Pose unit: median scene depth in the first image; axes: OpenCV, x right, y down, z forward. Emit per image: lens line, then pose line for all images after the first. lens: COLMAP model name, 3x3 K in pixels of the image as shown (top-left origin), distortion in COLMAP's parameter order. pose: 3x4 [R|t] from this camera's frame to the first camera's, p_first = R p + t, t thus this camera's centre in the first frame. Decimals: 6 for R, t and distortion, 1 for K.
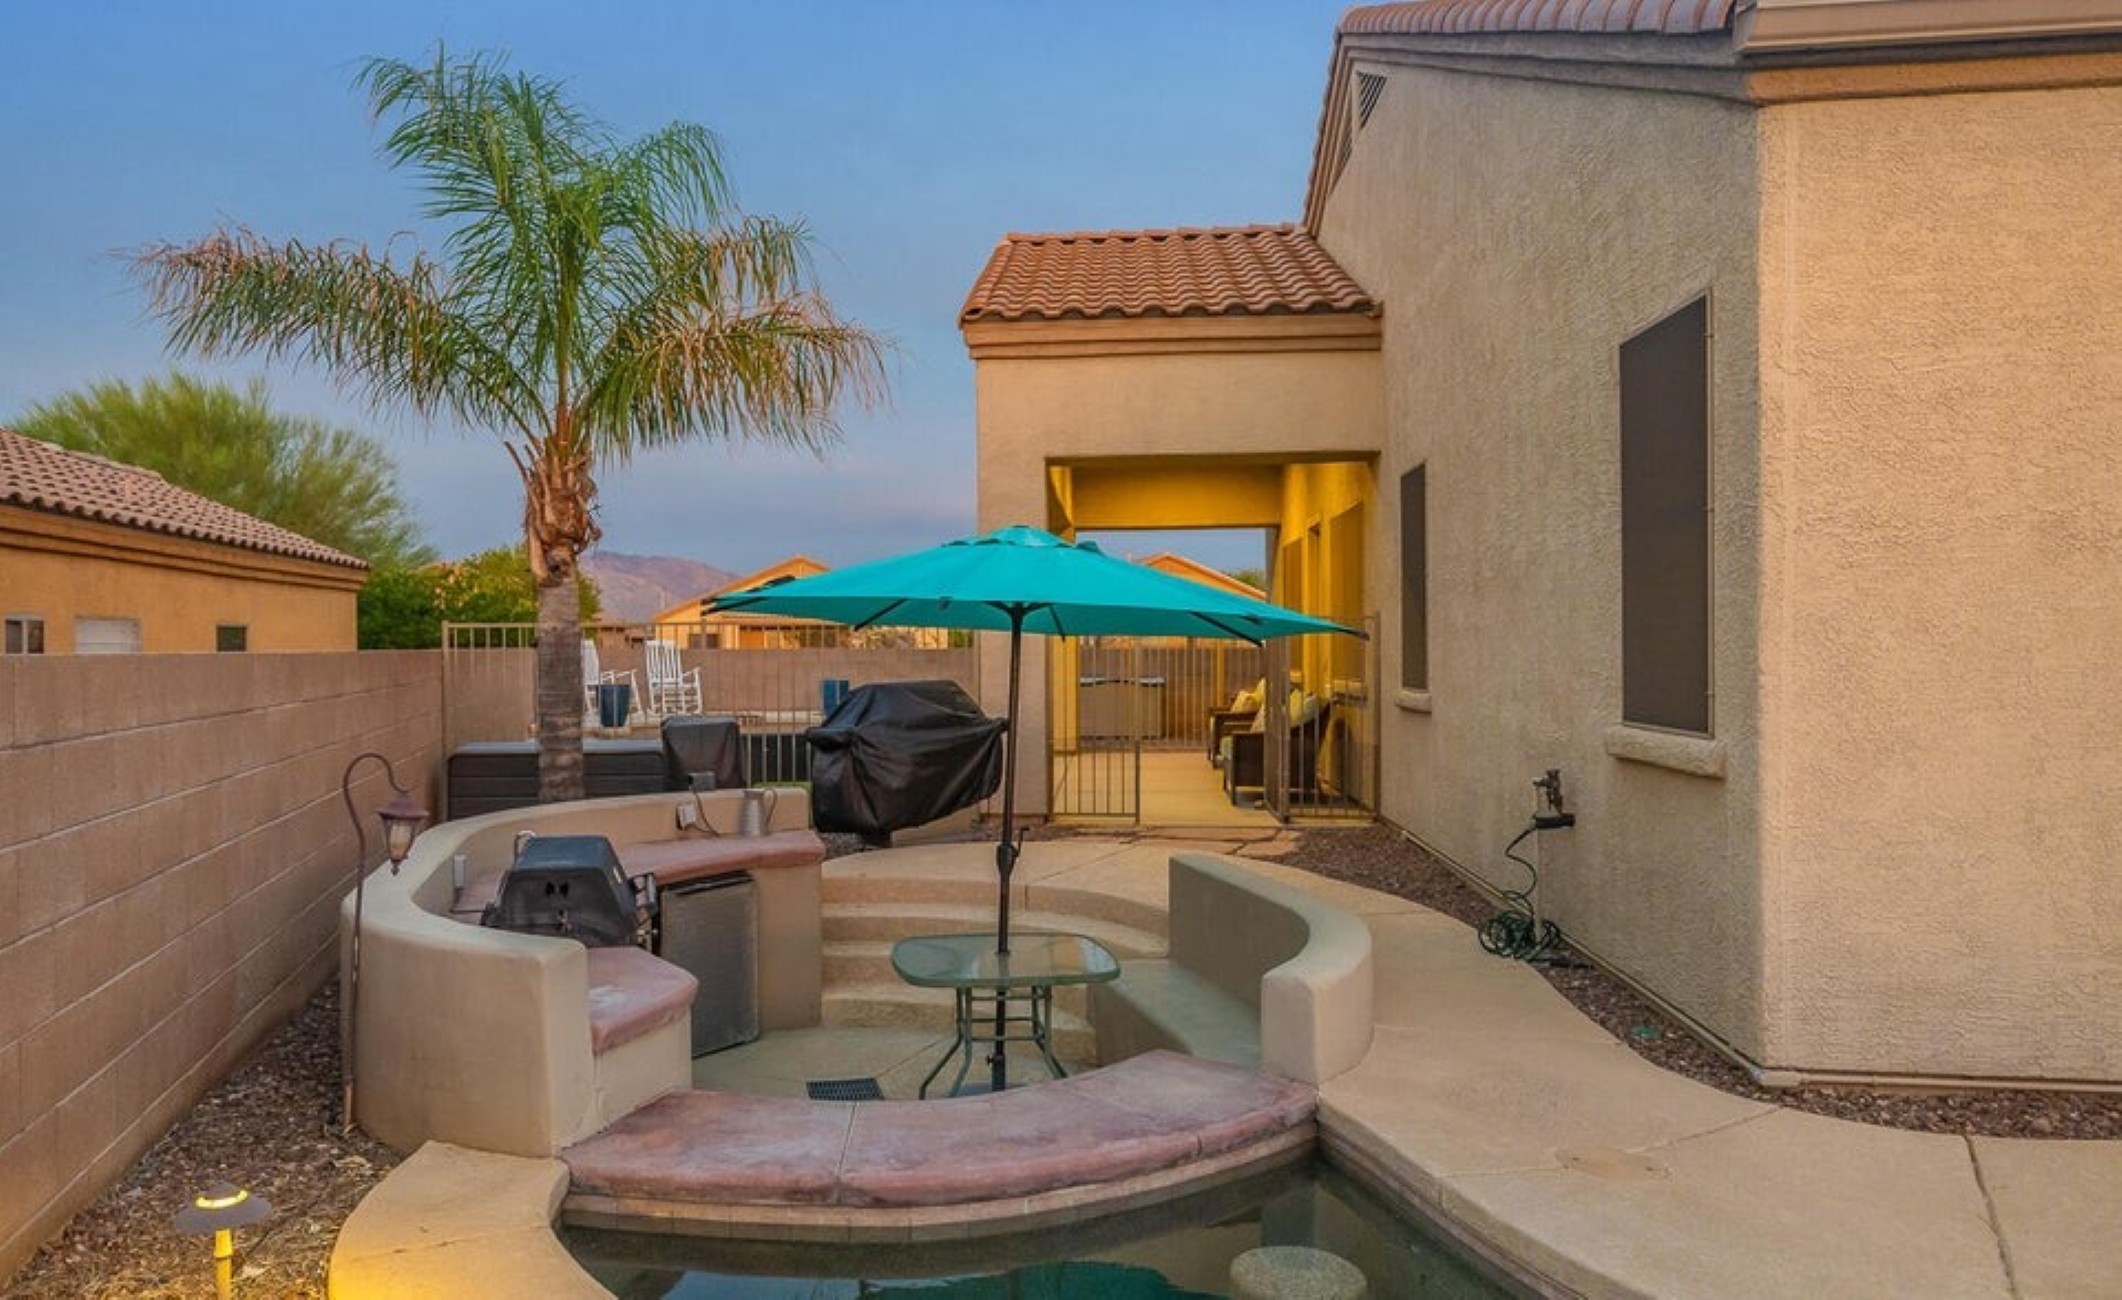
lens RADIAL K [[1215.6, 0, 1061.0], [0, 1215.6, 650.0], [0, 0, 1]] dist [-0.002503, -0.002401]
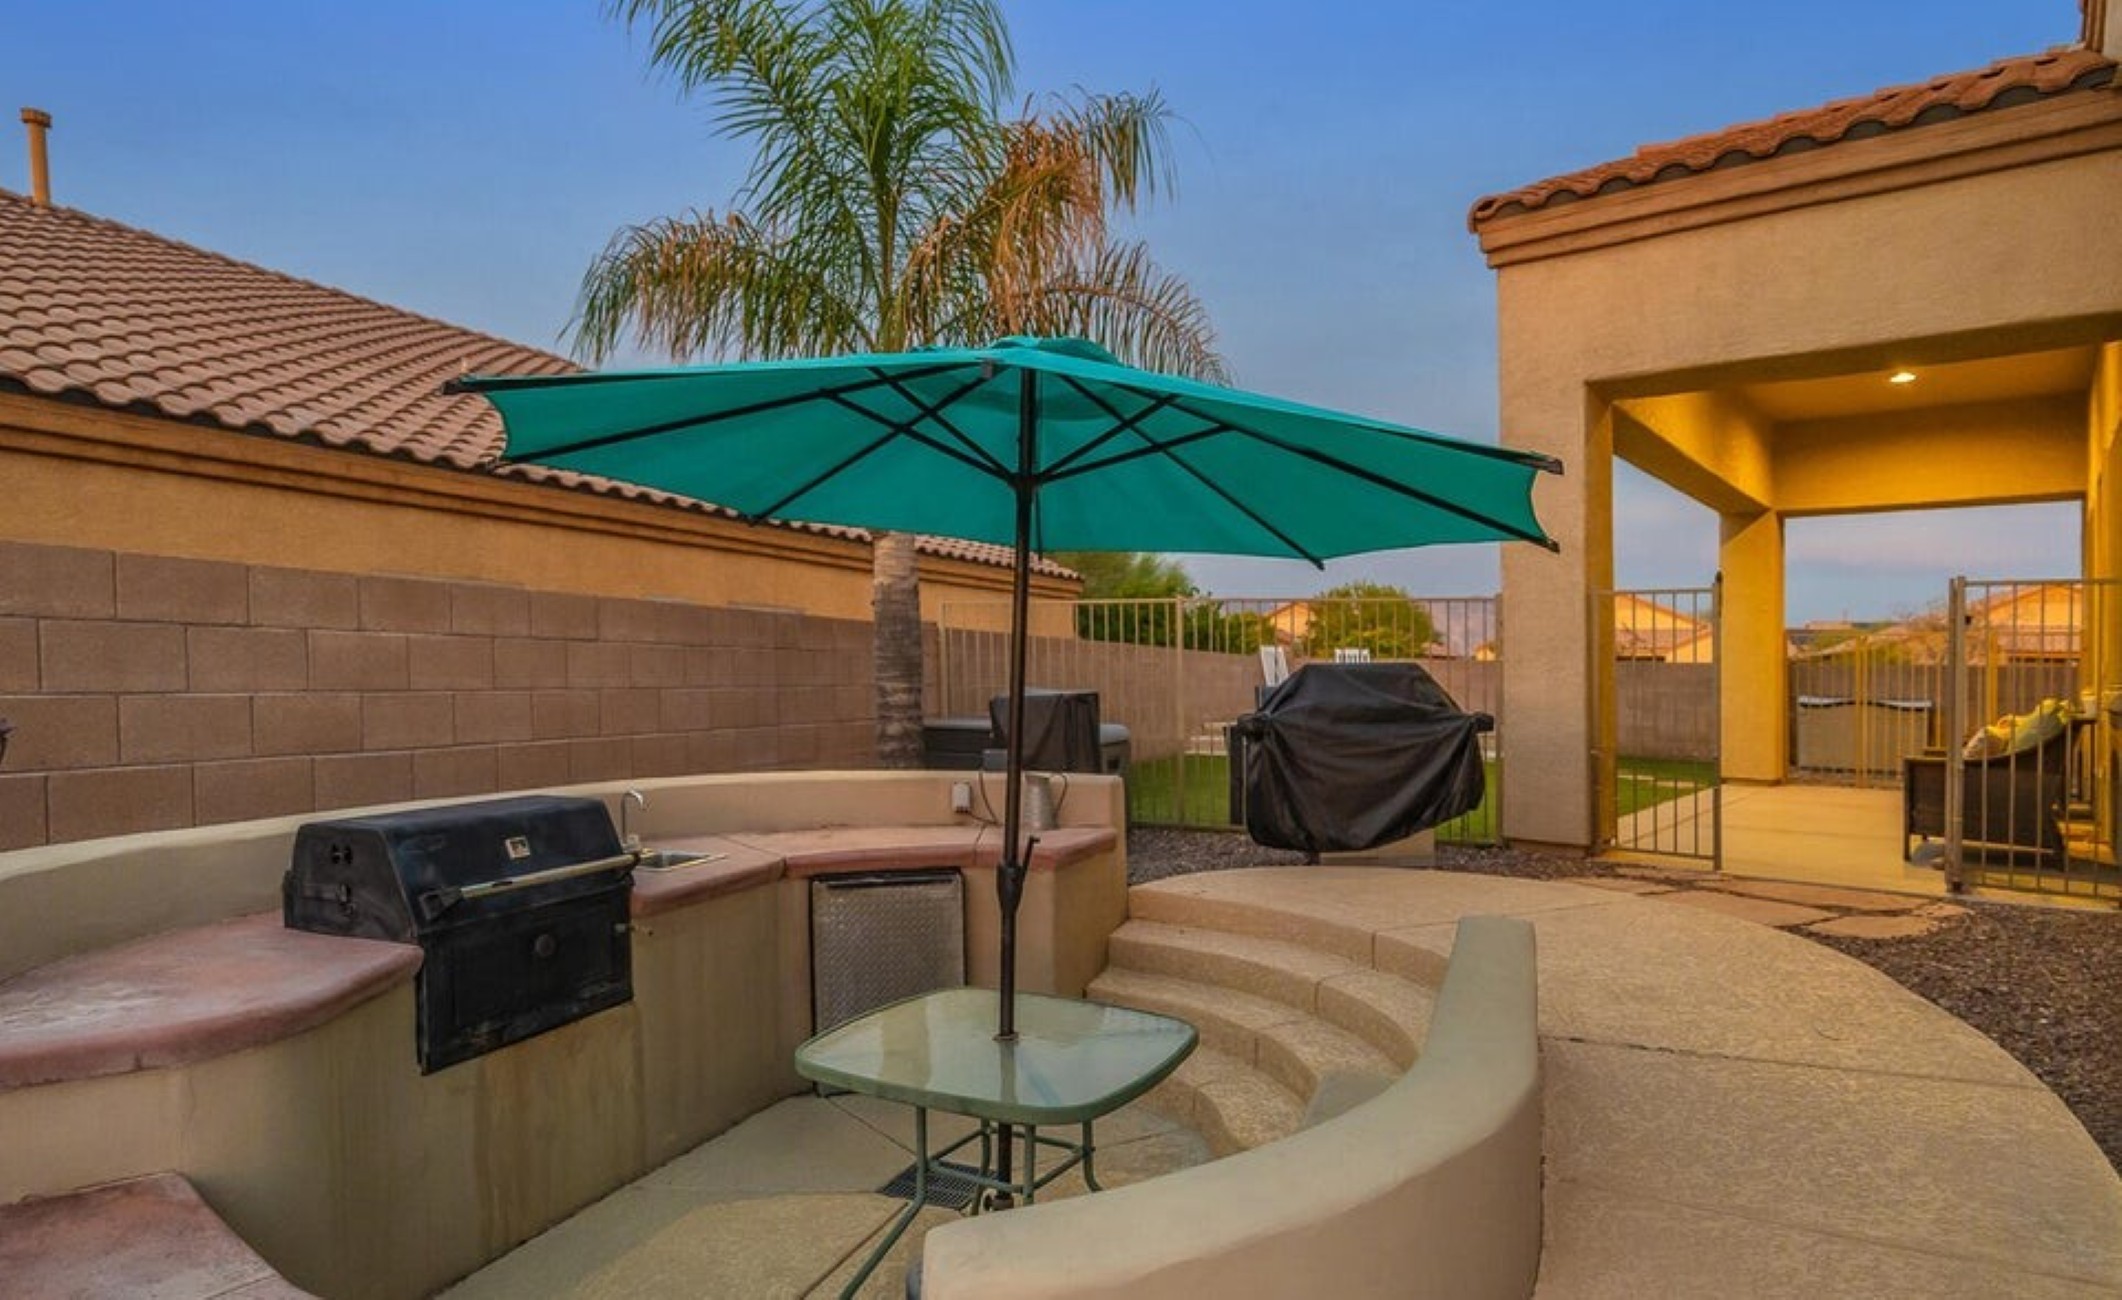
lens RADIAL K [[1215.6, 0, 1061.0], [0, 1215.6, 650.0], [0, 0, 1]] dist [-0.002503, -0.002401]
pose [[0.854510, 0.013494, -0.519260, 0.111418], [-0.016814, 0.999857, -0.001685, 0.019634], [0.519163, 0.010171, 0.854615, 0.182410]]
